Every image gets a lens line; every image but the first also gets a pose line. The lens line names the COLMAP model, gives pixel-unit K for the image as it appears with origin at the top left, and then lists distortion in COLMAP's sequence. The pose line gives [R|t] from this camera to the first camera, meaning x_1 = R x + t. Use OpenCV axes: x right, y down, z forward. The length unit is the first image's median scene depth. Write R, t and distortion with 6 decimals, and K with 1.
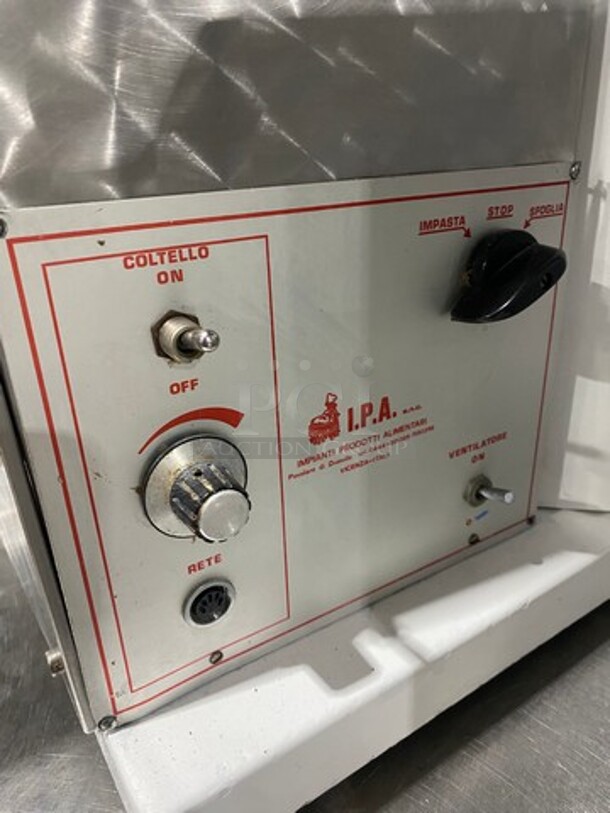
lens RADIAL K [[616.3, 0, 305.0], [0, 616.3, 406.5], [0, 0, 1]] dist [0.005651, 0.000474]
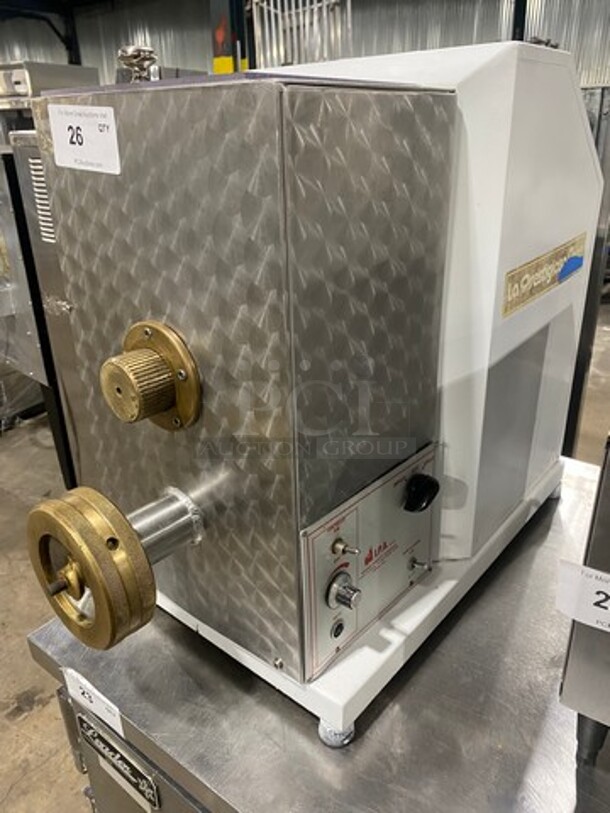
lens RADIAL K [[616.3, 0, 305.0], [0, 616.3, 406.5], [0, 0, 1]] dist [0.005651, 0.000474]
pose [[0.958082, -0.107681, 0.265489, -0.830373], [0.111967, 0.993711, -0.001015, -0.618265], [-0.263710, 0.030698, 0.964113, -1.487219]]
